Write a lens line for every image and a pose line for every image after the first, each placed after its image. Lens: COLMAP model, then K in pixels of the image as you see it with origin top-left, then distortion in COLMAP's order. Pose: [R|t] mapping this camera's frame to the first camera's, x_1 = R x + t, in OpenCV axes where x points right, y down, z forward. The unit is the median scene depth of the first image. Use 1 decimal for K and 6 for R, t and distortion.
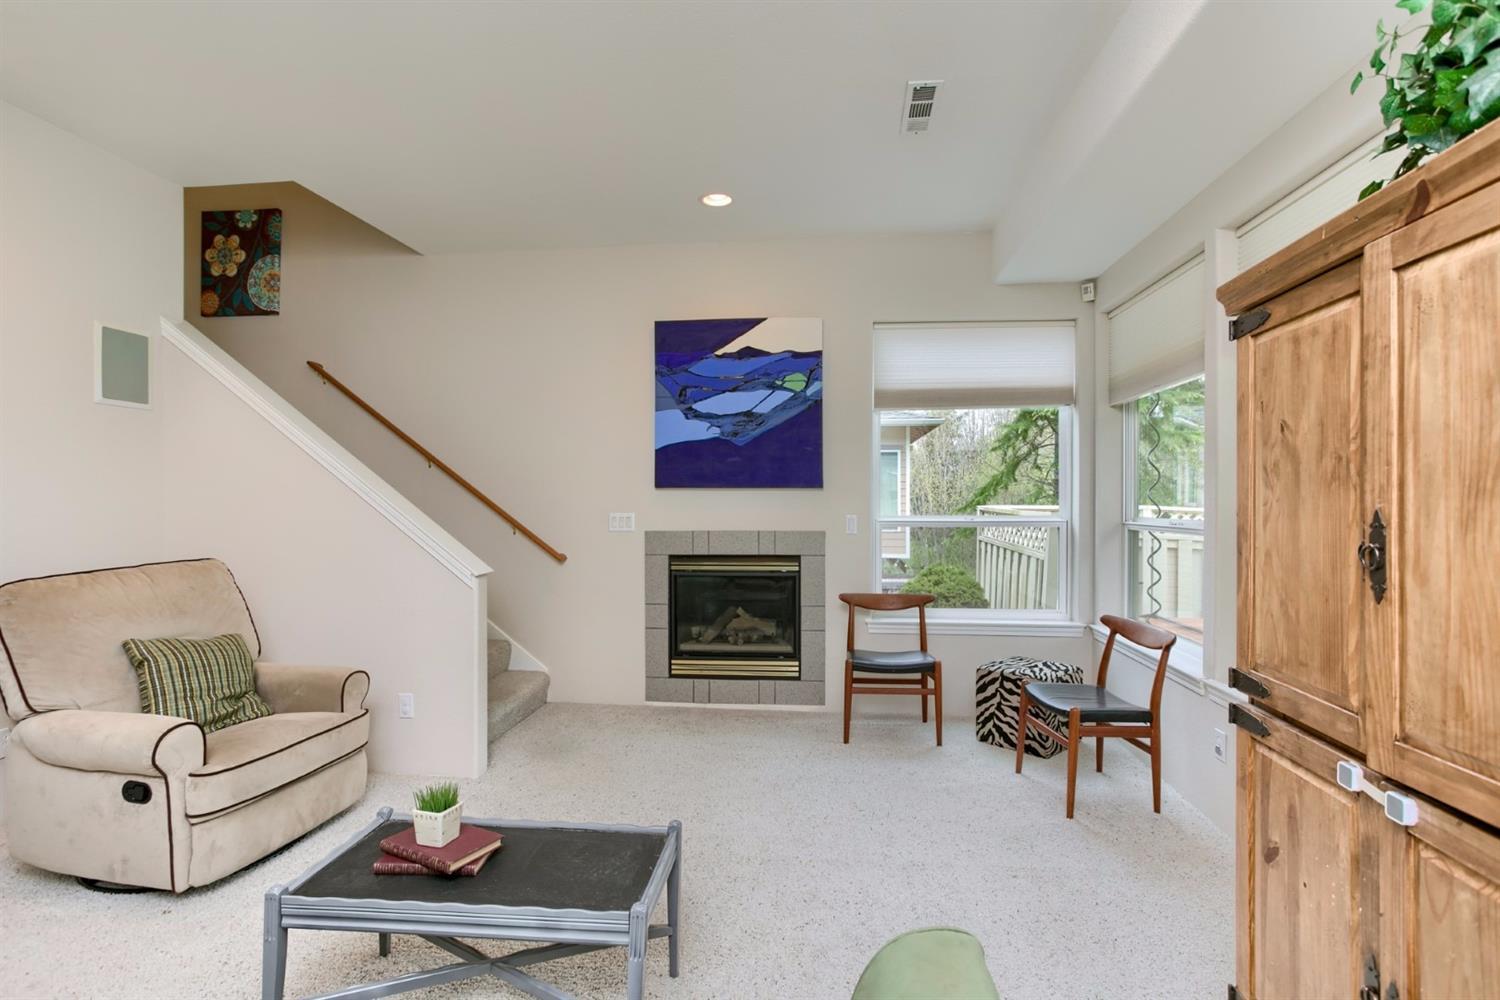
lens RADIAL K [[730.3, 0, 755.3], [0, 730.3, 504.8], [0, 0, 1]] dist [-0.009472, 0.004747]
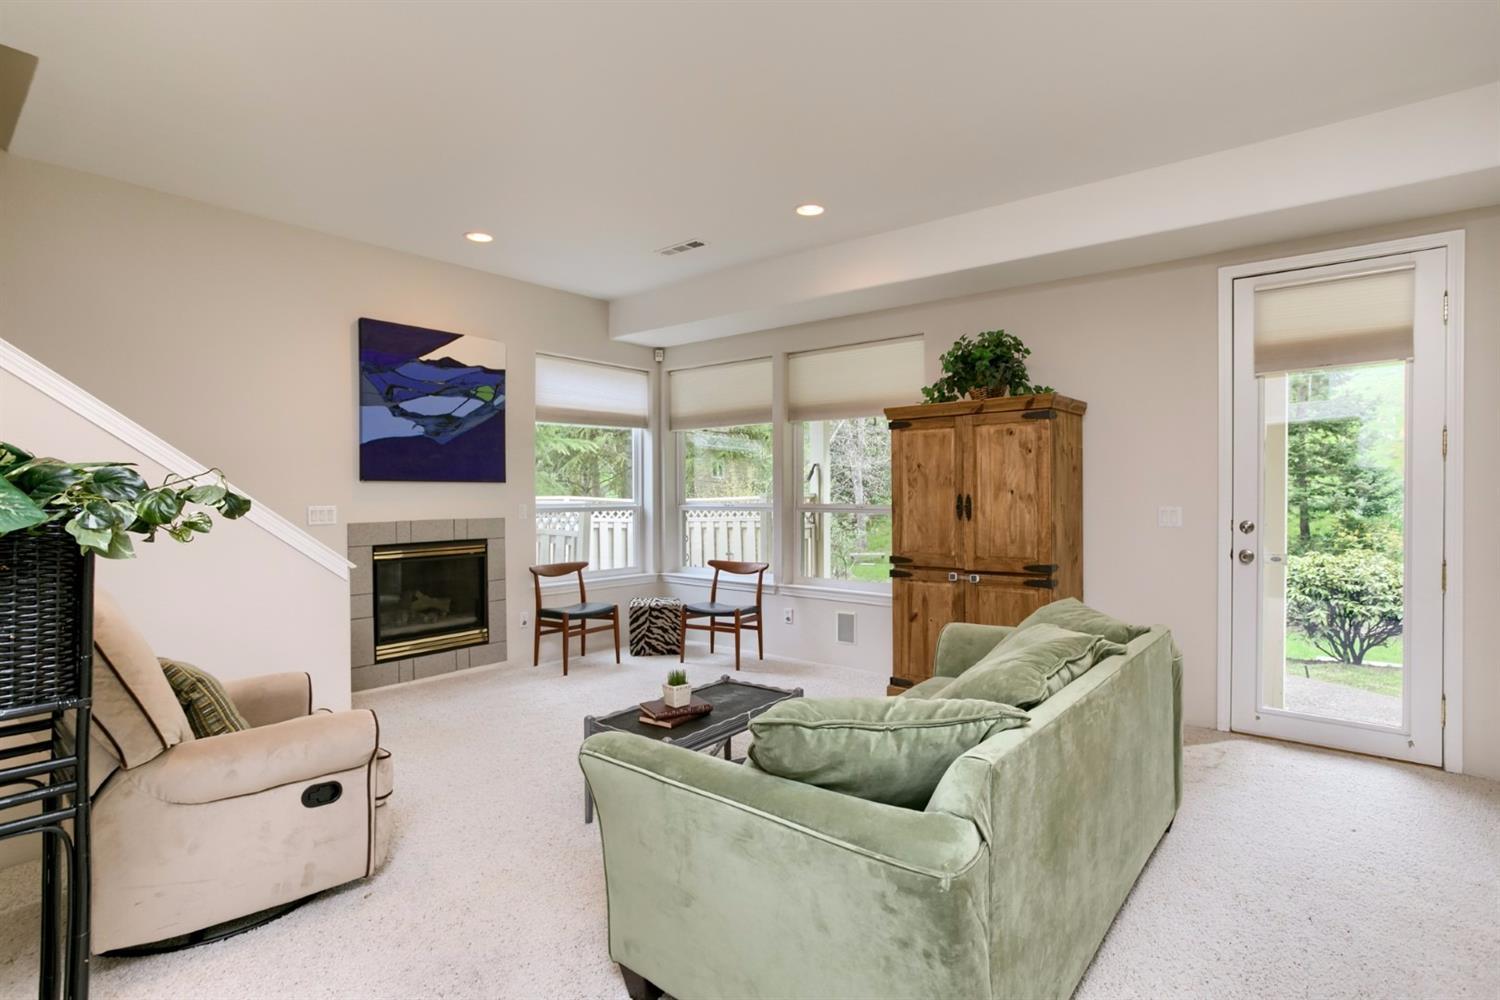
lens RADIAL K [[730.3, 0, 753.2], [0, 730.3, 492.9], [0, 0, 1]] dist [-0.009472, 0.004747]
pose [[0.573087, -0.002470, 0.819491, -0.669119], [0.007589, 0.999969, -0.002294, 0.000489], [-0.819459, 0.007534, 0.573088, -0.036922]]
